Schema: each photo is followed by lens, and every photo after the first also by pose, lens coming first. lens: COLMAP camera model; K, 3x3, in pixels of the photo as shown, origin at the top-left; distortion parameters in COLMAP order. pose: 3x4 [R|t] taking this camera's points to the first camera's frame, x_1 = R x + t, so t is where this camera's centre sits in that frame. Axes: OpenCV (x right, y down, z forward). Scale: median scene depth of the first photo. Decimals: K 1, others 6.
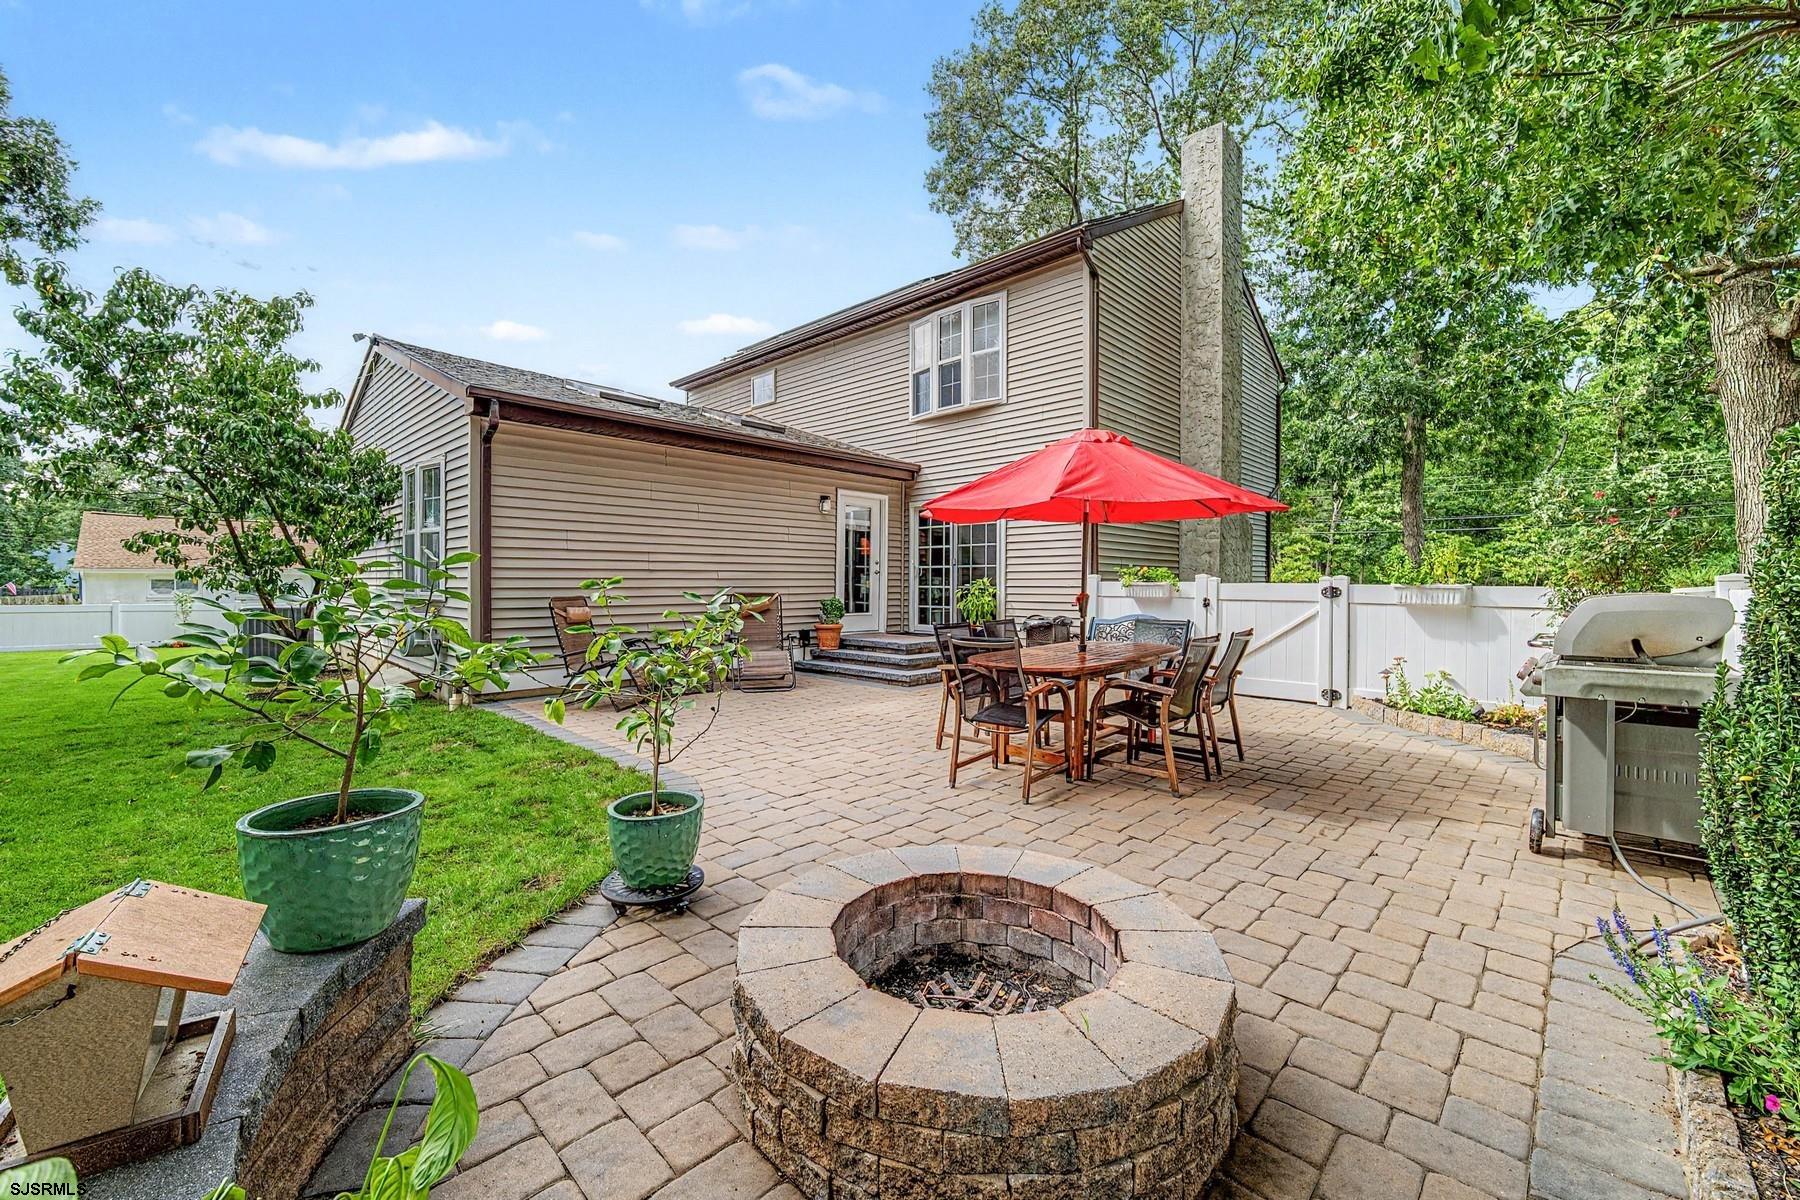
lens RADIAL K [[712.5, 0, 901.7], [0, 712.5, 589.1], [0, 0, 1]] dist [-0.003394, -0.000584]
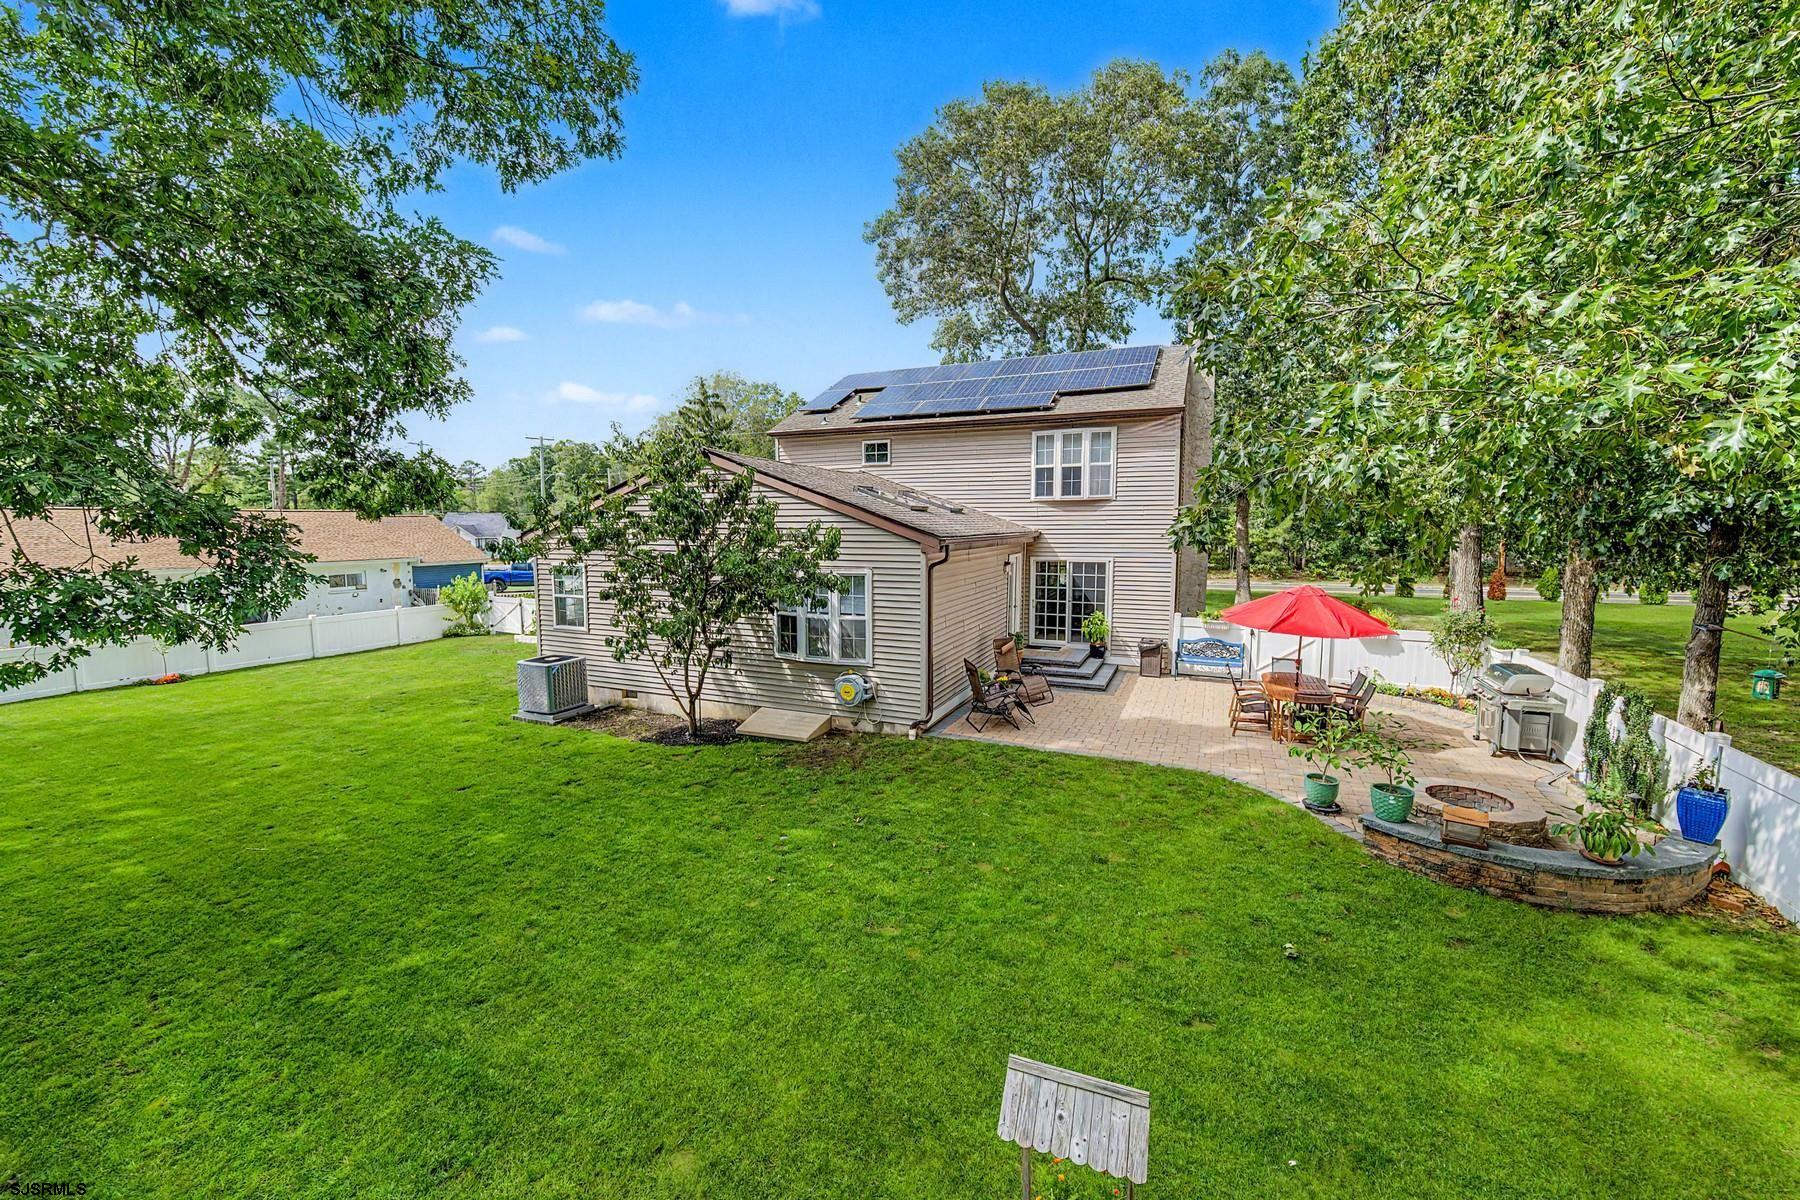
lens RADIAL K [[712.5, 0, 891.9], [0, 712.5, 597.9], [0, 0, 1]] dist [-0.003394, -0.000584]
pose [[0.942696, -0.042893, 0.330885, -0.787676], [0.009286, 0.994691, 0.102484, -0.201193], [-0.333524, -0.093539, 0.938090, -0.291148]]
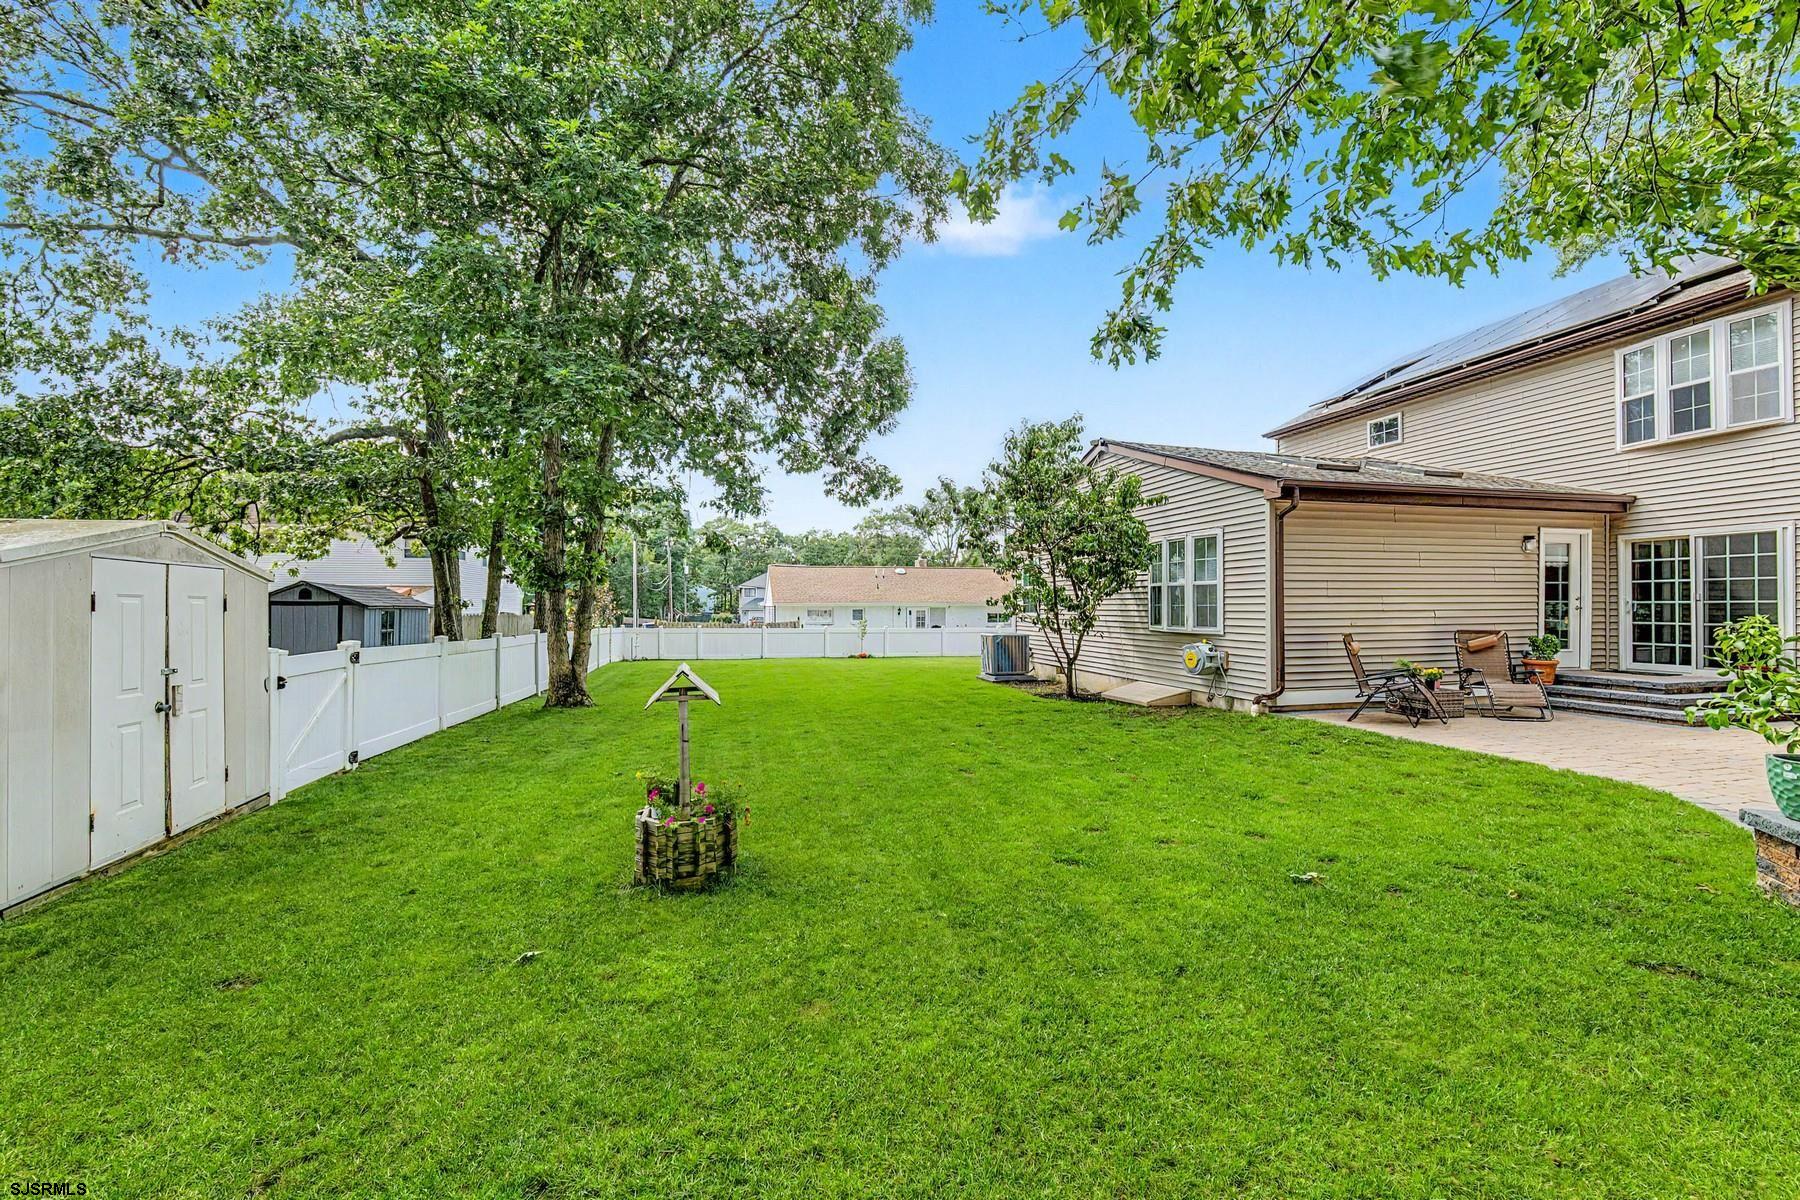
lens RADIAL K [[712.5, 0, 897.6], [0, 712.5, 603.5], [0, 0, 1]] dist [-0.003394, -0.000584]
pose [[0.842353, -0.008278, -0.538863, -0.312267], [-0.000294, 0.999875, -0.015820, -0.015146], [0.538926, 0.013484, 0.842245, -0.348598]]
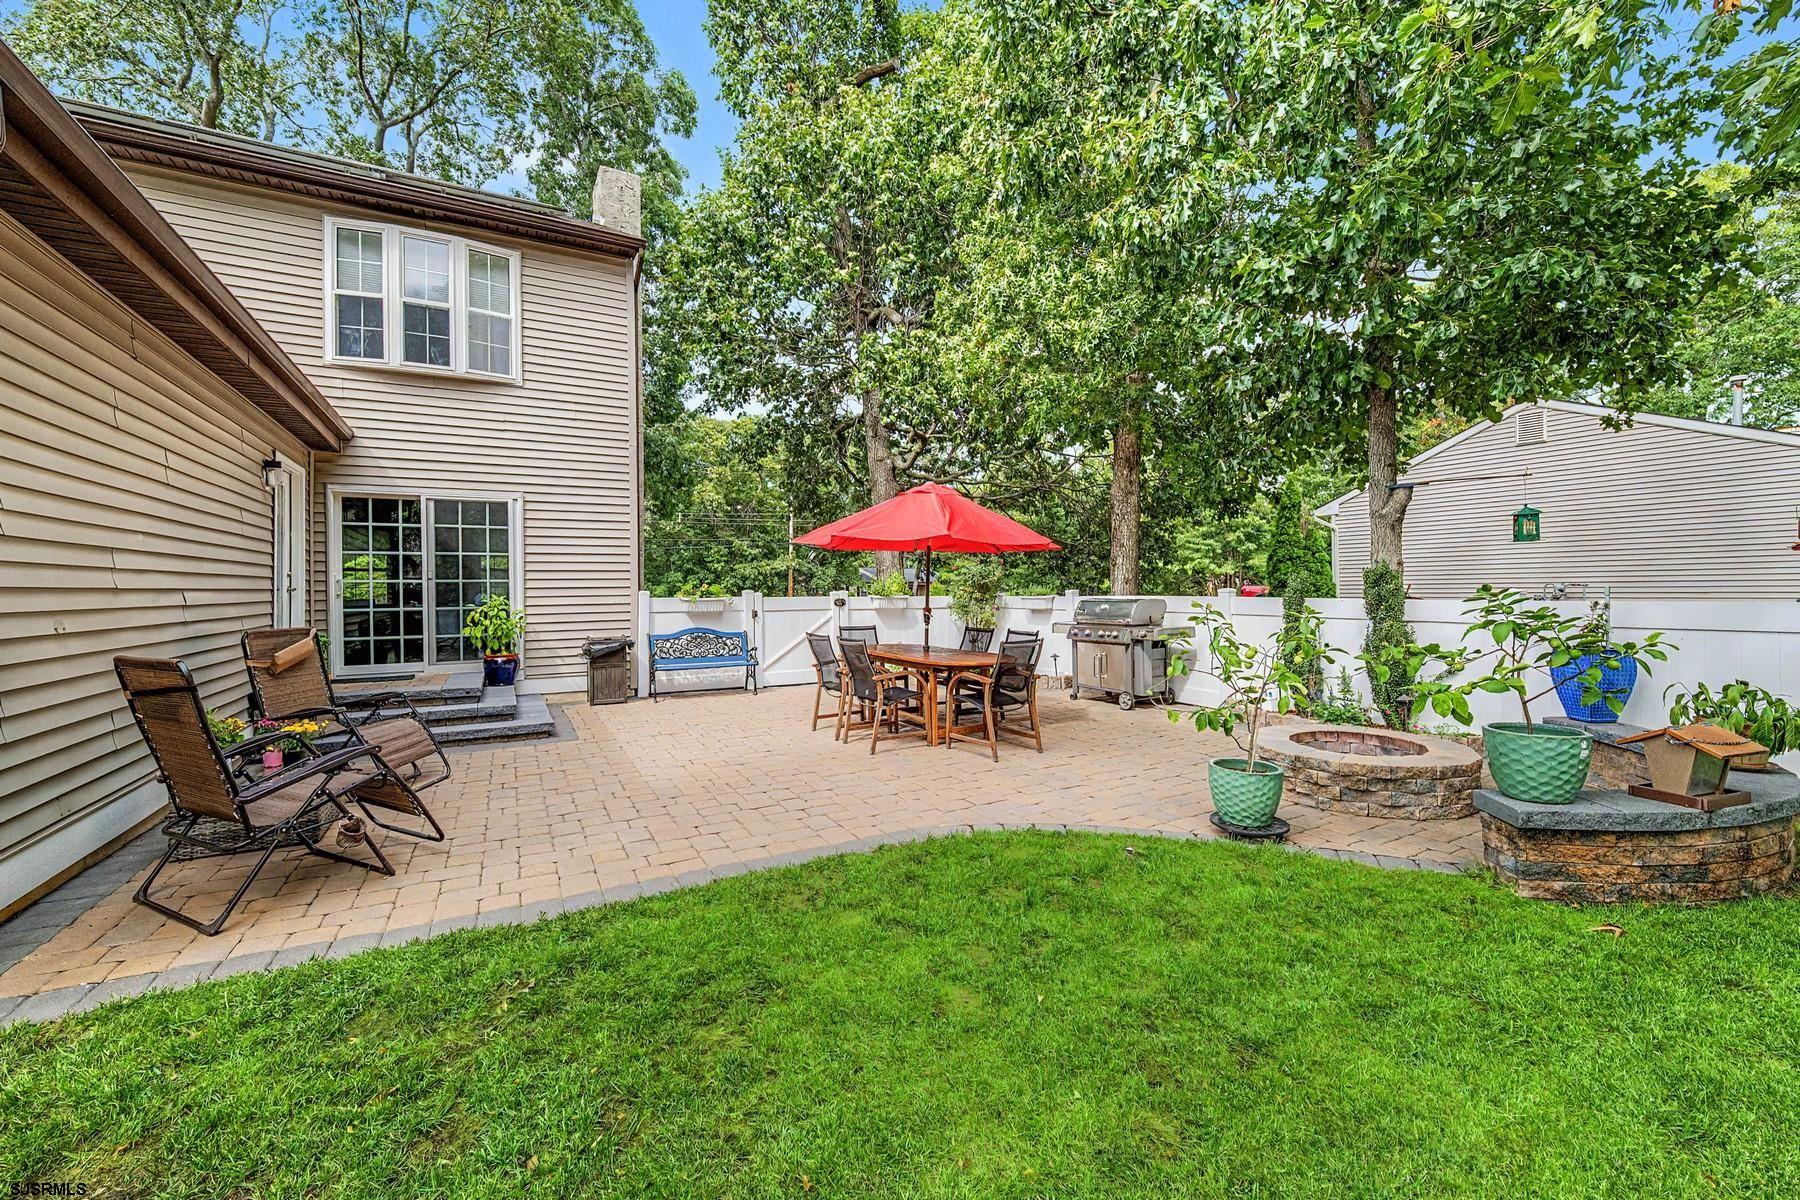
lens RADIAL K [[712.5, 0, 885.2], [0, 712.5, 589.1], [0, 0, 1]] dist [-0.003394, -0.000584]
pose [[0.303592, -0.006474, 0.952780, -0.493090], [0.021899, 0.999760, -0.000185, -0.013216], [-0.952550, 0.020921, 0.303661, 0.328595]]
